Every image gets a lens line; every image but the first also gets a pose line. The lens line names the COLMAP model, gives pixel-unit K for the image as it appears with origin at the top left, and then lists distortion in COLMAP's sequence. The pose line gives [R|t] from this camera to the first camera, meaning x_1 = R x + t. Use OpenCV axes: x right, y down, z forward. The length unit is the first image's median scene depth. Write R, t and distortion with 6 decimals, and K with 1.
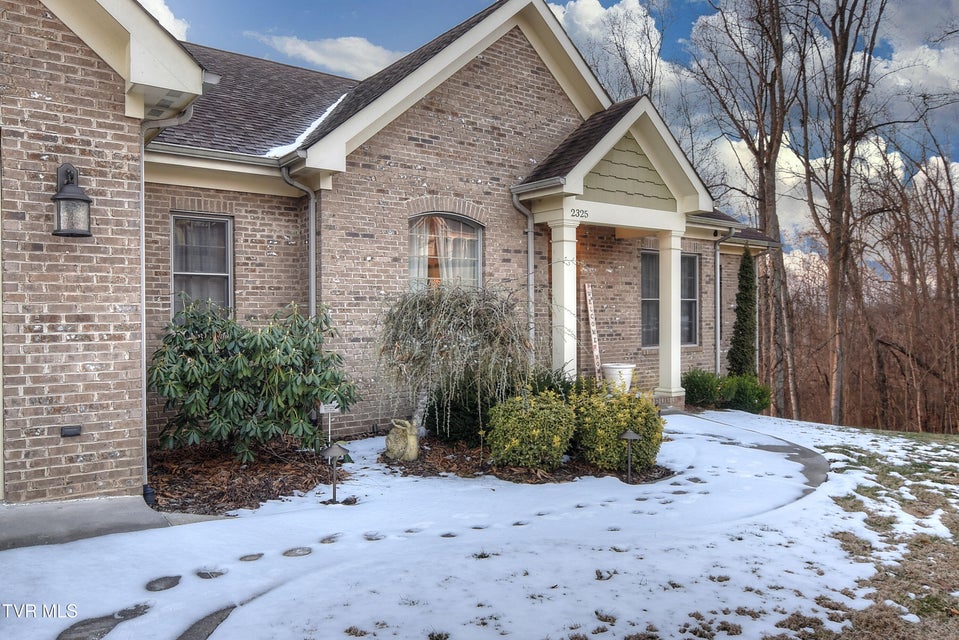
lens RADIAL K [[681.6, 0, 479.5], [0, 681.6, 320.0], [0, 0, 1]] dist [-0.012077, -0.001728]
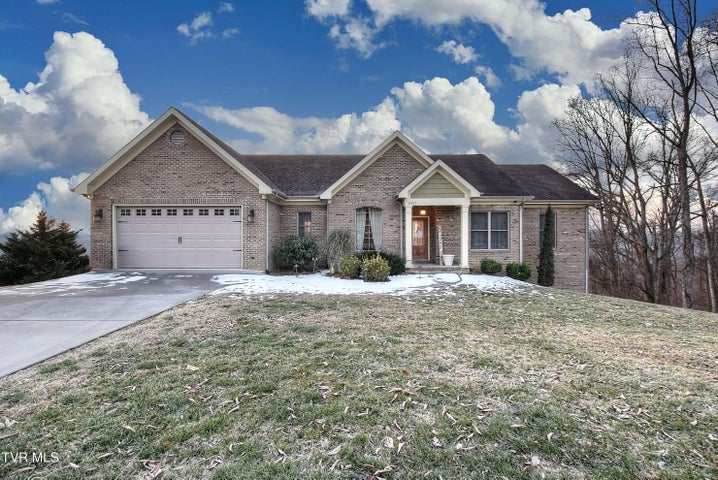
lens RADIAL K [[320.3, 0, 359.0], [0, 320.3, 240.0], [0, 0, 1]] dist [0.001273, -0.006103]
pose [[0.793901, 0.012436, -0.607920, 0.851262], [-0.007242, 0.999913, 0.010998, -0.006703], [0.608004, -0.004328, 0.793922, -0.277522]]
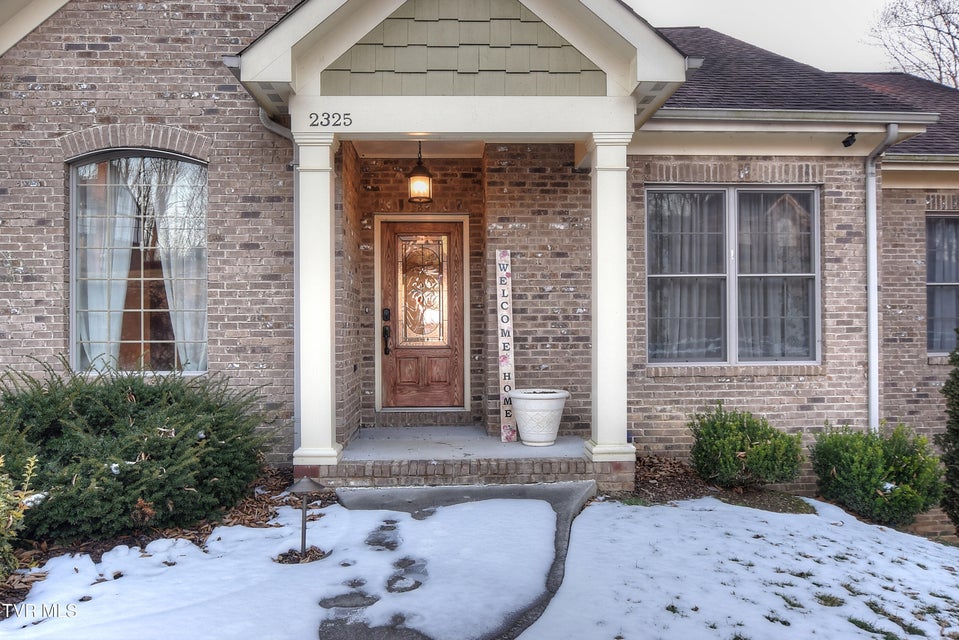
lens RADIAL K [[681.6, 0, 479.5], [0, 681.6, 320.0], [0, 0, 1]] dist [-0.012077, -0.001728]
pose [[0.819559, -0.001314, -0.572993, 0.591783], [-0.004292, 0.999955, -0.008432, 0.014592], [0.572979, 0.009370, 0.819517, 0.630516]]
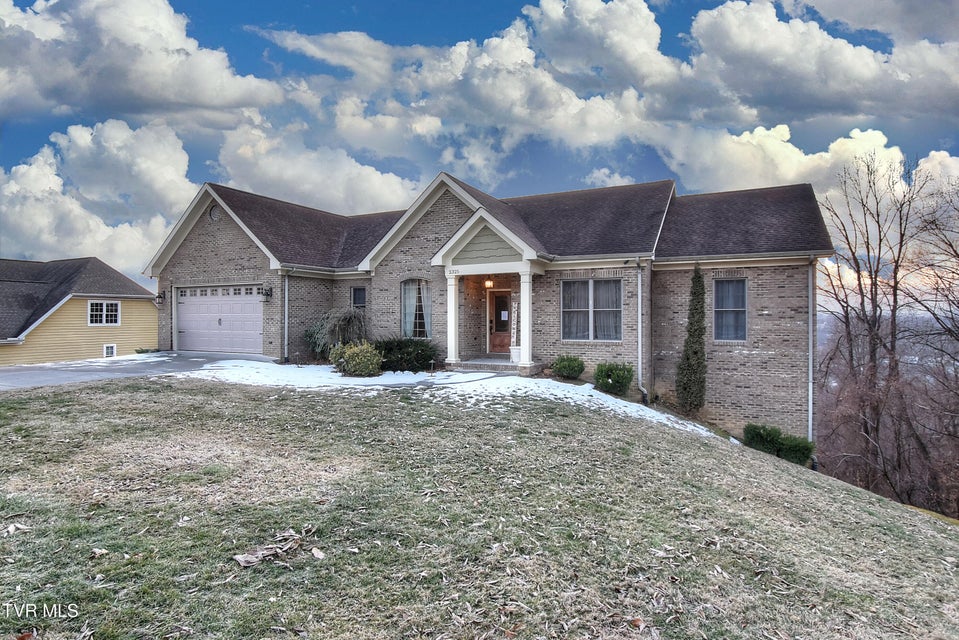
lens RADIAL K [[508.1, 0, 479.5], [0, 508.1, 320.0], [0, 0, 1]] dist [-0.002187, -0.000266]
pose [[0.430461, 0.013820, -0.902504, 1.679245], [-0.008918, 0.999899, 0.011058, -0.024498], [0.902565, 0.003289, 0.430541, 0.399447]]
